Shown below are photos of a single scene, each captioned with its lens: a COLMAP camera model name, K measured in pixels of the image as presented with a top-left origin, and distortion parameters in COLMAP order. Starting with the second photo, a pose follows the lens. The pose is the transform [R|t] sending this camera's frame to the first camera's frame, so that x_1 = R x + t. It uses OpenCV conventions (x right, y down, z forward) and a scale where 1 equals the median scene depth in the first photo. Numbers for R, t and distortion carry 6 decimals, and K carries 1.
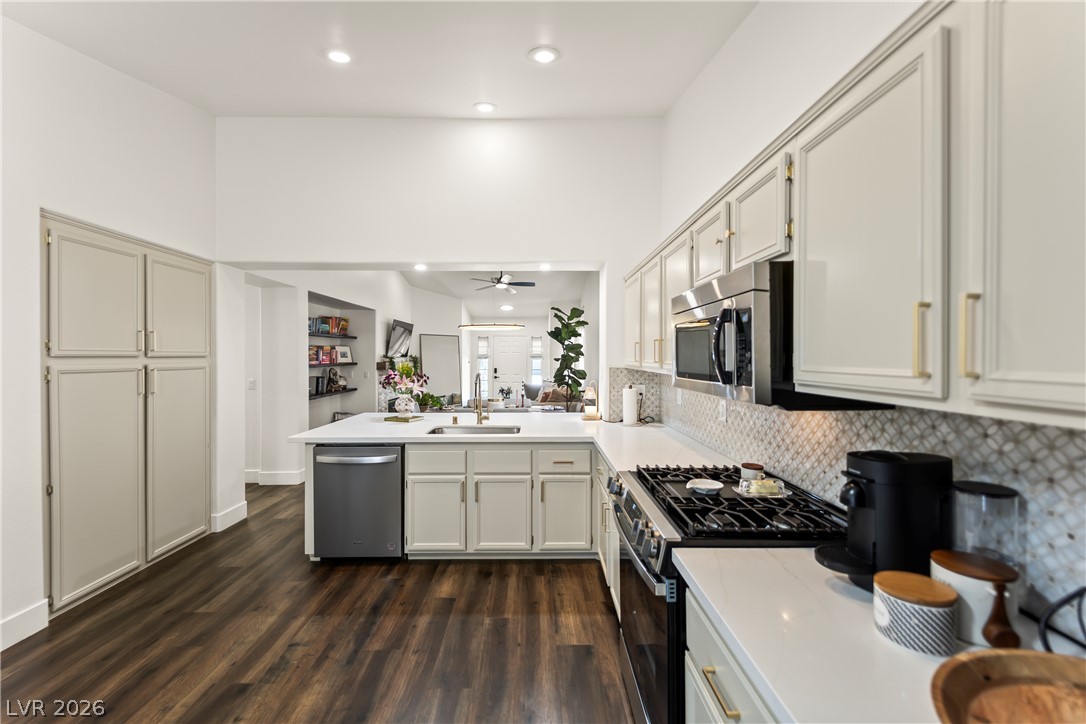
lens RADIAL K [[434.9, 0, 543.0], [0, 434.9, 362.0], [0, 0, 1]] dist [0.024015, -0.016077]
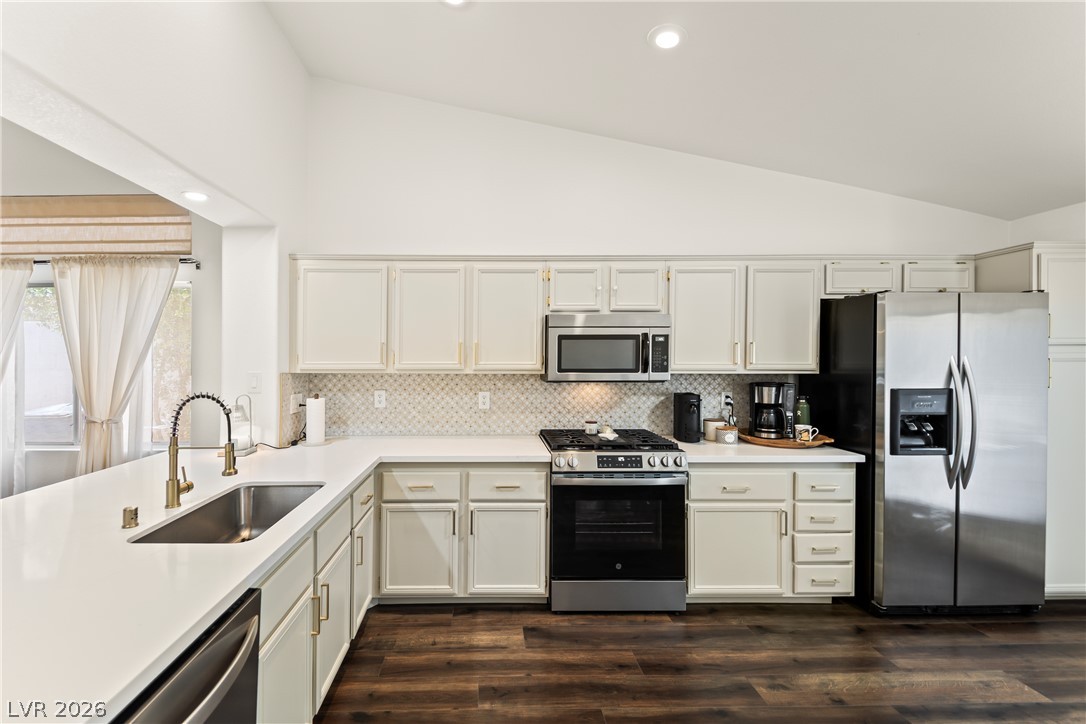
lens RADIAL K [[453.3, 0, 488.7], [0, 453.3, 356.5], [0, 0, 1]] dist [0.028245, -0.013505]
pose [[0.002063, 0.001729, 0.999996, -0.961966], [0.010094, 0.999948, -0.001750, -0.015484], [-0.999947, 0.010098, 0.002046, 1.023769]]
